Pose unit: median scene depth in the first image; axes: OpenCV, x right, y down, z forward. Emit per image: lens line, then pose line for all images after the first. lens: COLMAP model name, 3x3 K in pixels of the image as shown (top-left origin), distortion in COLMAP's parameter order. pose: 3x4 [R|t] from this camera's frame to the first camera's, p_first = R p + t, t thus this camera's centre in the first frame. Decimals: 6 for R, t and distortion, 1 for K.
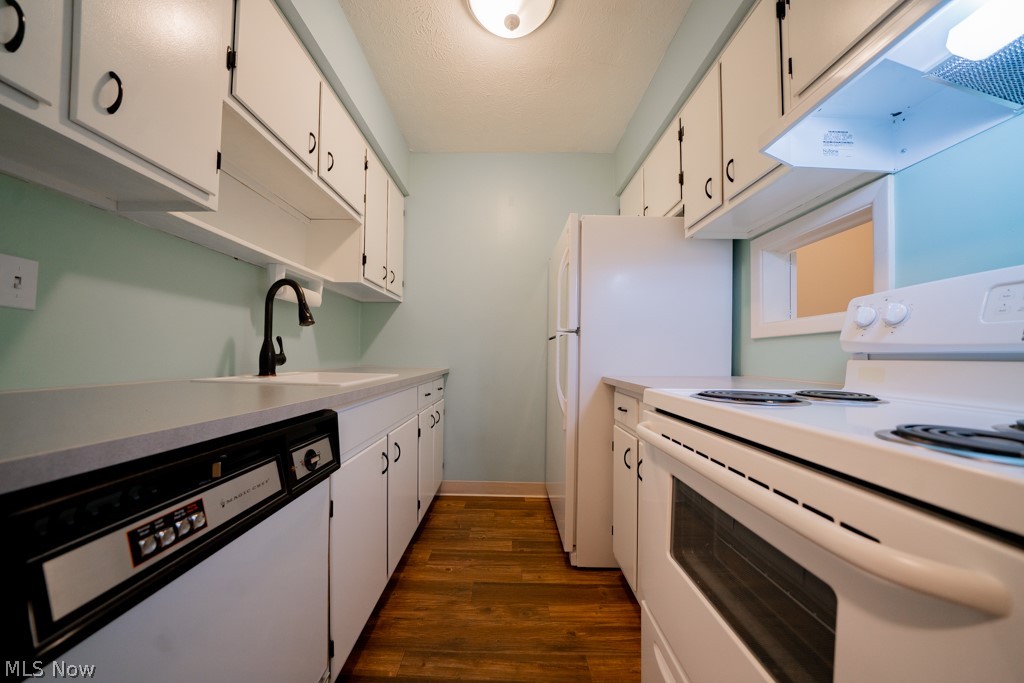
lens RADIAL K [[353.0, 0, 503.3], [0, 353.0, 354.2], [0, 0, 1]] dist [-0.028680, 0.002781]
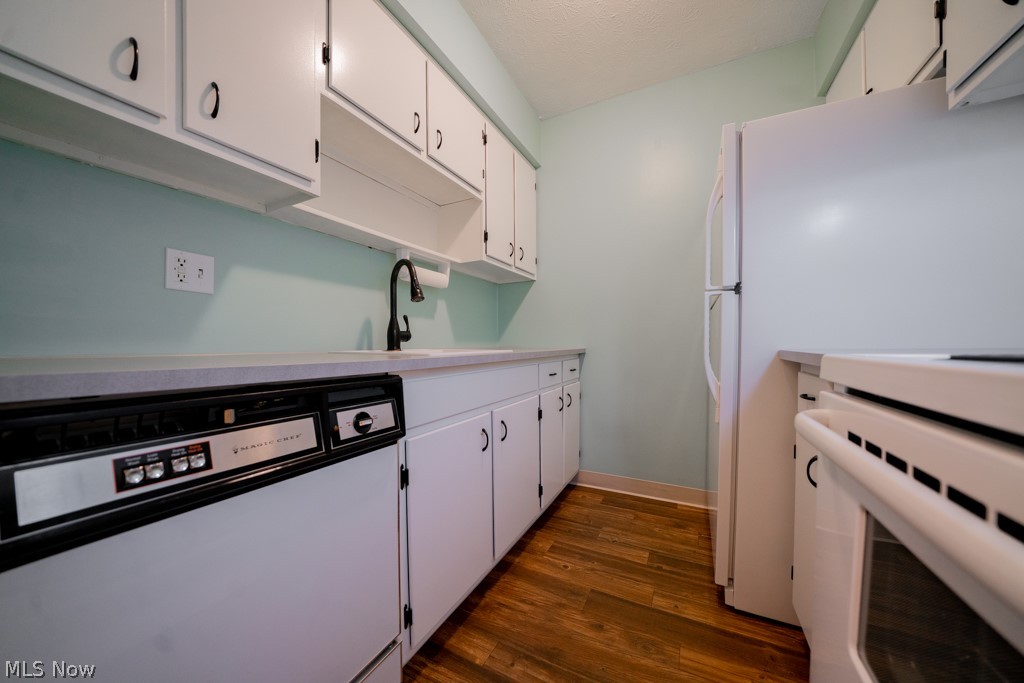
lens RADIAL K [[353.2, 0, 501.4], [0, 353.2, 355.3], [0, 0, 1]] dist [-0.029090, 0.003546]
pose [[0.886464, -0.004396, -0.462777, 0.134211], [0.019660, 0.999410, 0.028167, 0.050774], [0.462380, -0.034067, 0.886027, 0.169187]]
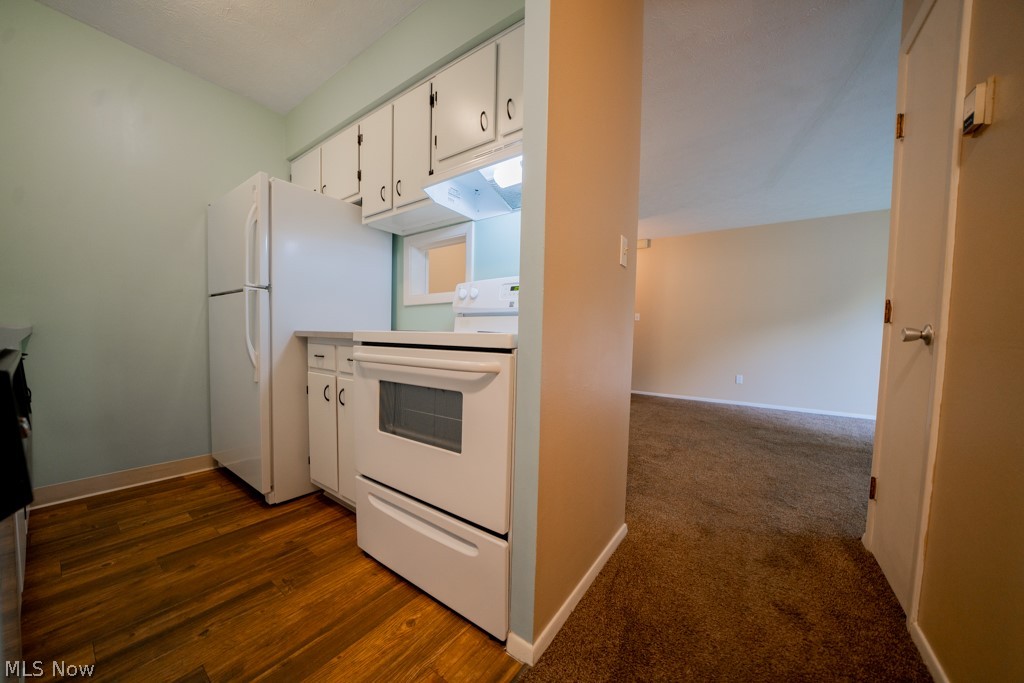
lens RADIAL K [[353.2, 0, 501.4], [0, 353.2, 355.3], [0, 0, 1]] dist [-0.029090, 0.003546]
pose [[0.582022, -0.042102, 0.812082, -0.288084], [-0.019697, 0.997636, 0.065838, 0.064333], [-0.812934, -0.054315, 0.579817, -0.224190]]
